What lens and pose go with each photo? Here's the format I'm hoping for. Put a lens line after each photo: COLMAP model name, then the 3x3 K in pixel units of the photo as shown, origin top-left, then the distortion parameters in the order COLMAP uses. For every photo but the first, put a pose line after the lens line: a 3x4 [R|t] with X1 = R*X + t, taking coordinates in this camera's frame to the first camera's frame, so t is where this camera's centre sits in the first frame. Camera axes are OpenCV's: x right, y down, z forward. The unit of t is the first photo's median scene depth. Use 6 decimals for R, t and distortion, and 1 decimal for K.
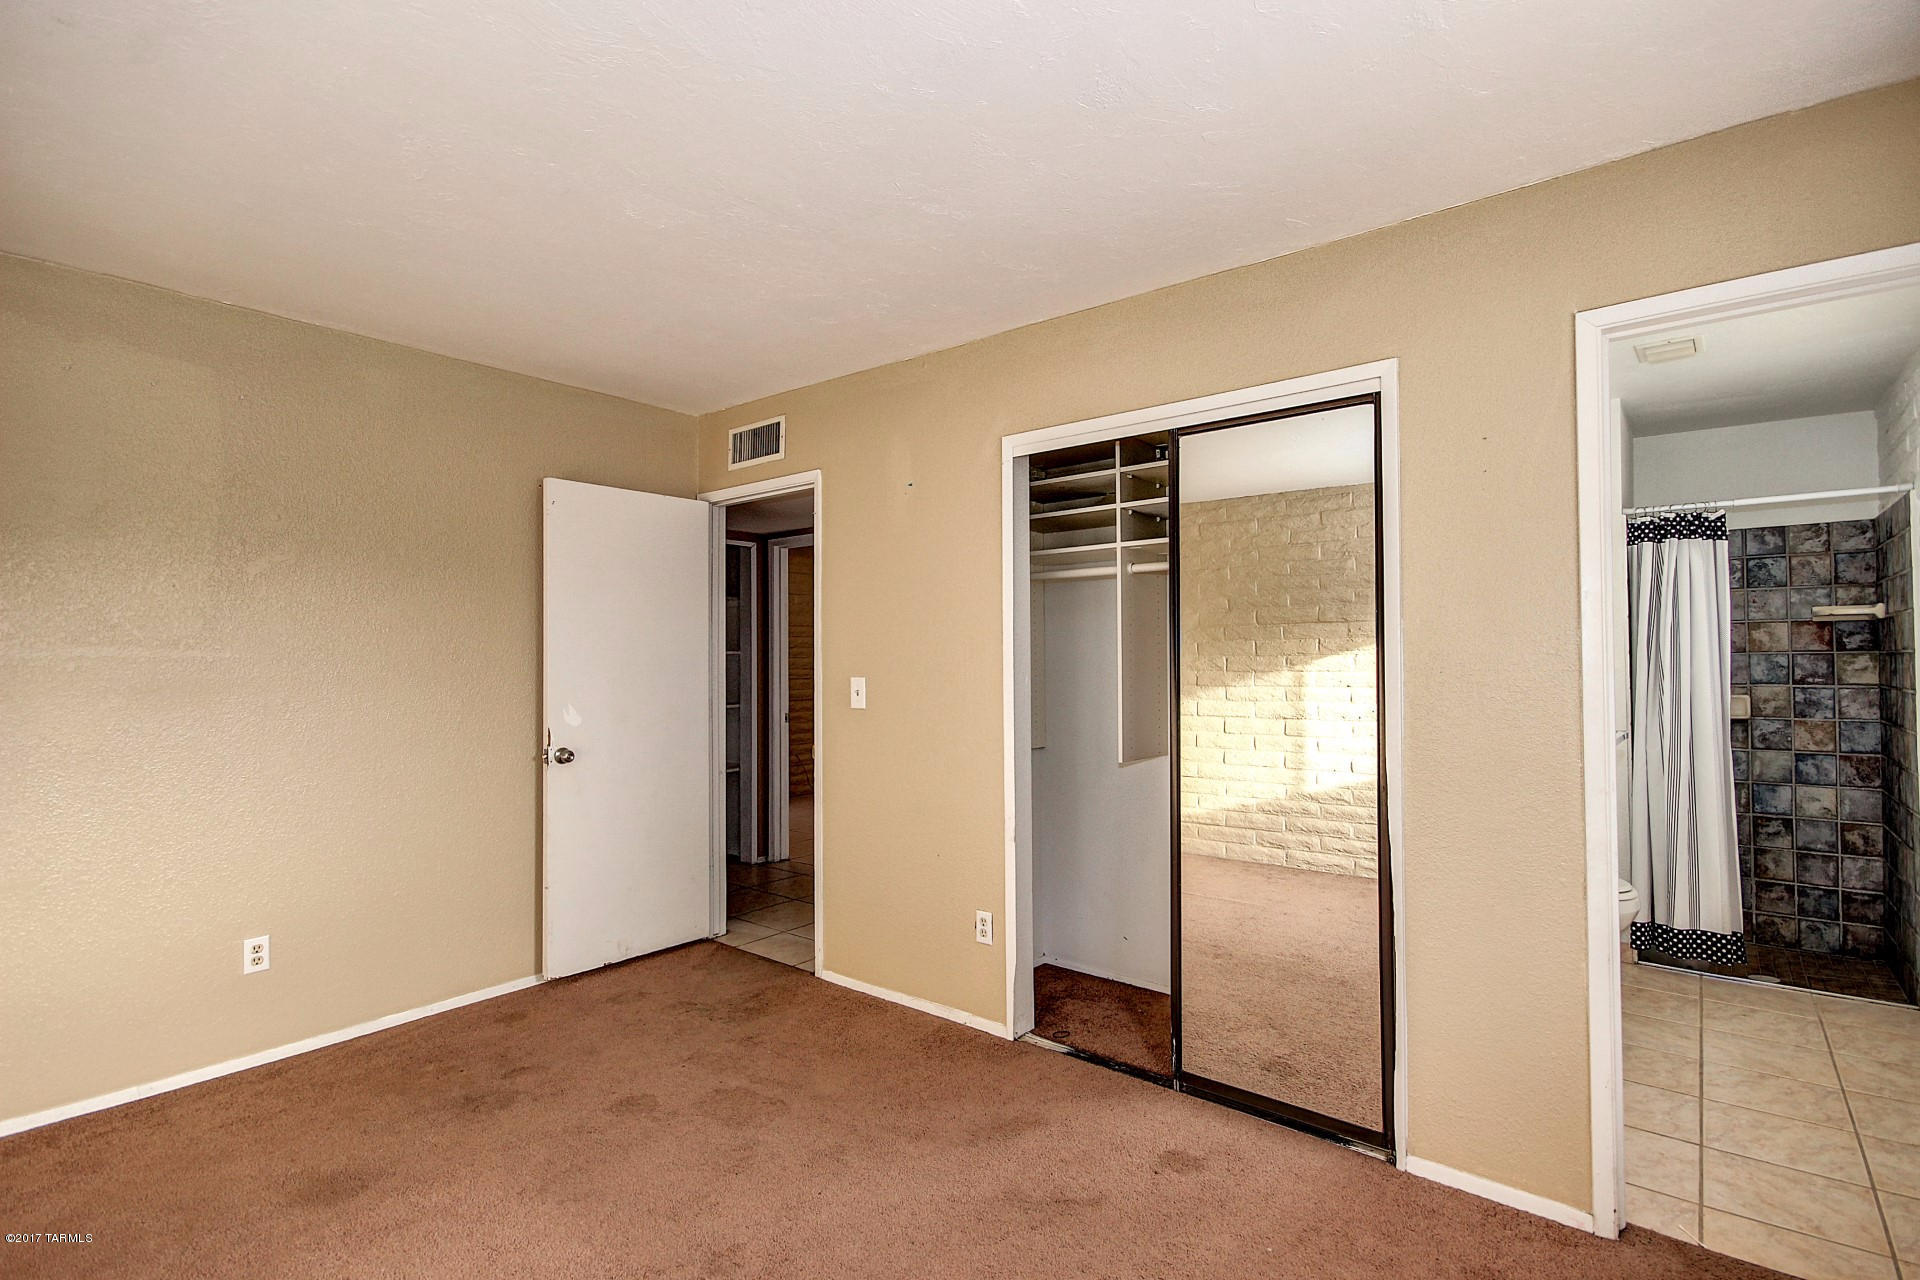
lens RADIAL K [[936.1, 0, 976.8], [0, 936.1, 650.2], [0, 0, 1]] dist [0.016894, -0.008029]
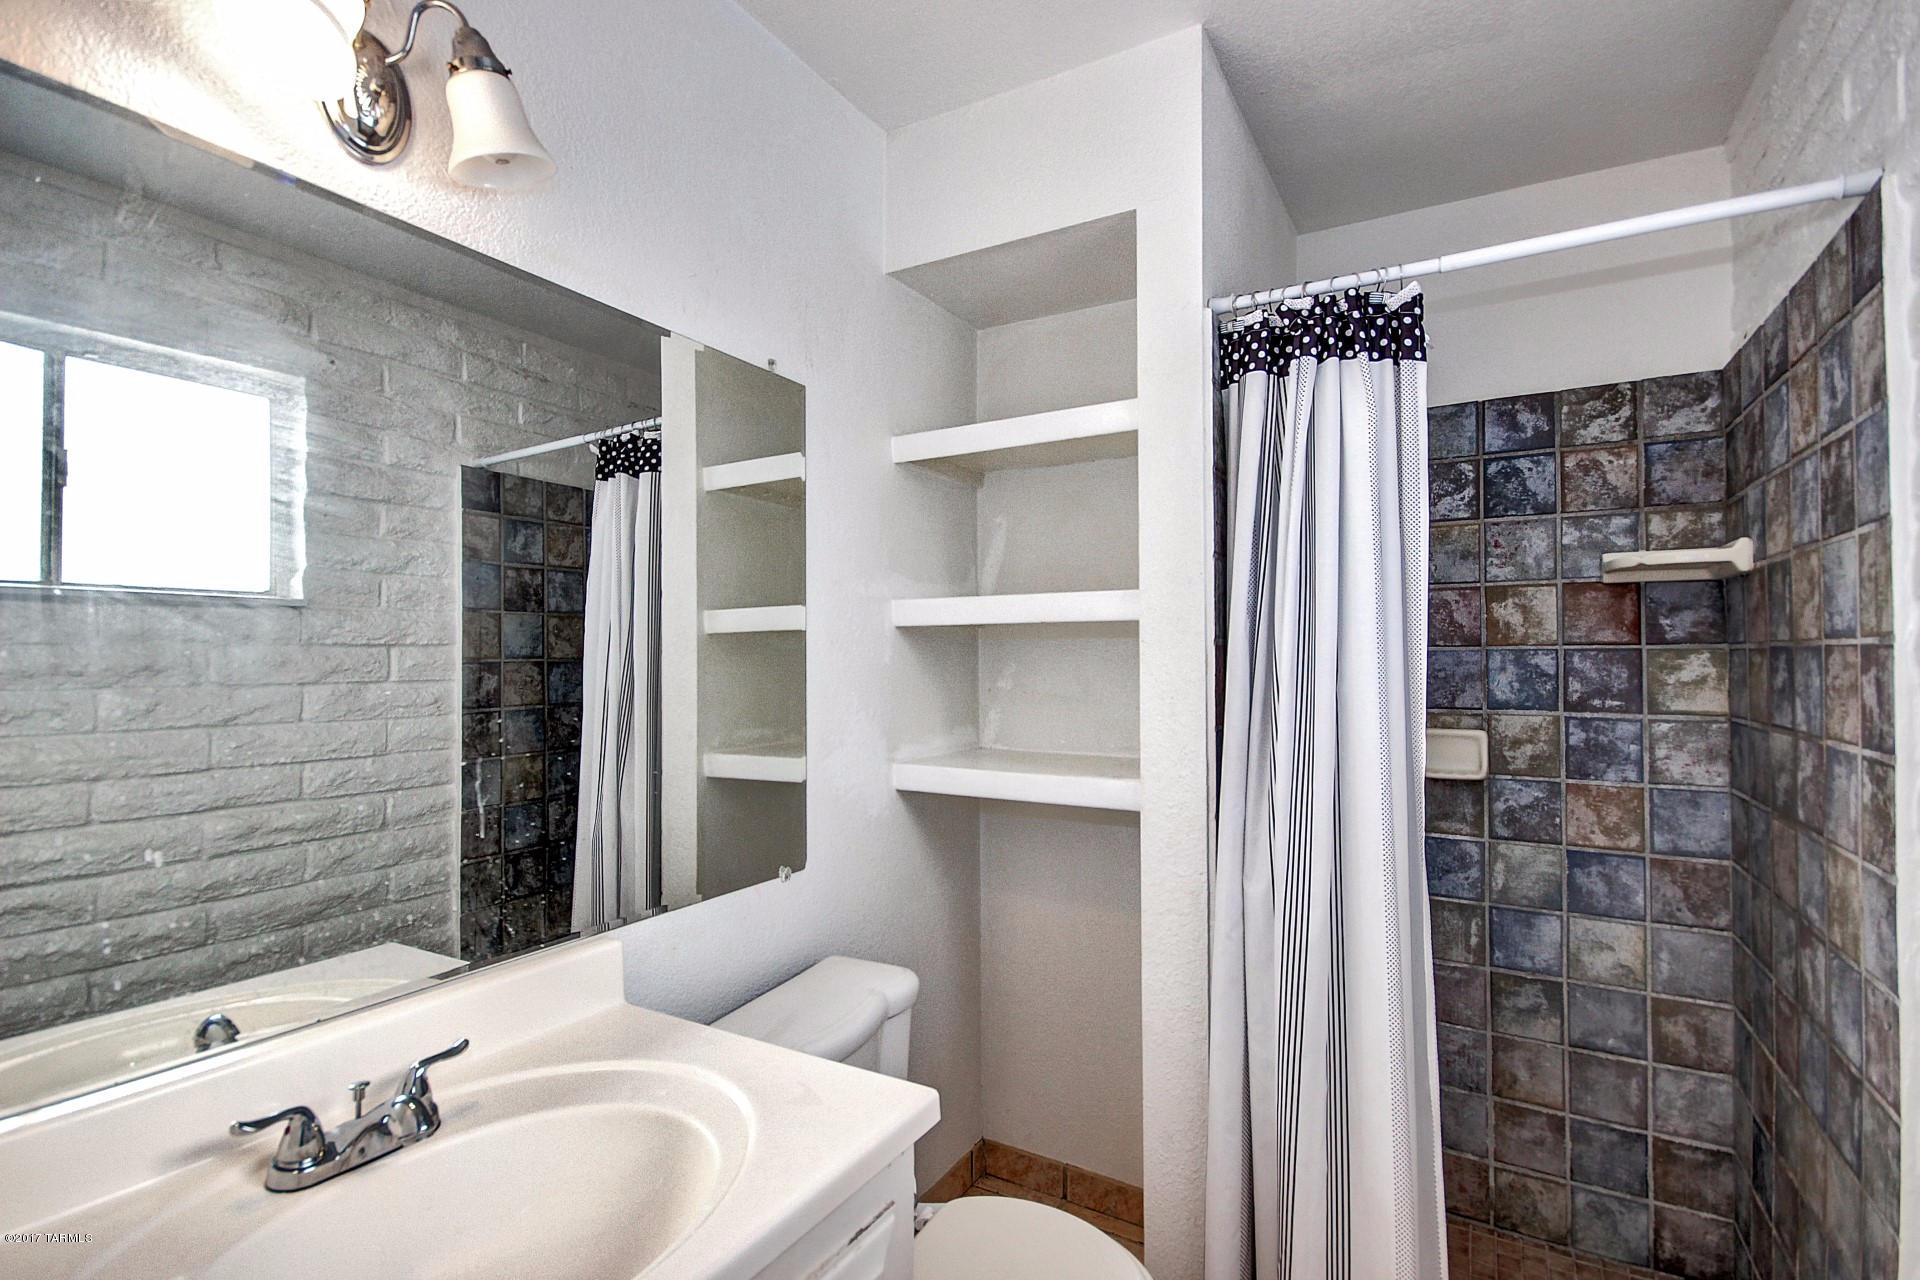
lens RADIAL K [[936.1, 0, 944.5], [0, 936.1, 640.9], [0, 0, 1]] dist [0.016894, -0.008029]
pose [[0.990287, 0.011416, 0.138567, 0.482327], [-0.011039, 0.999933, -0.003488, 0.004982], [-0.138598, 0.001924, 0.990347, 0.566219]]
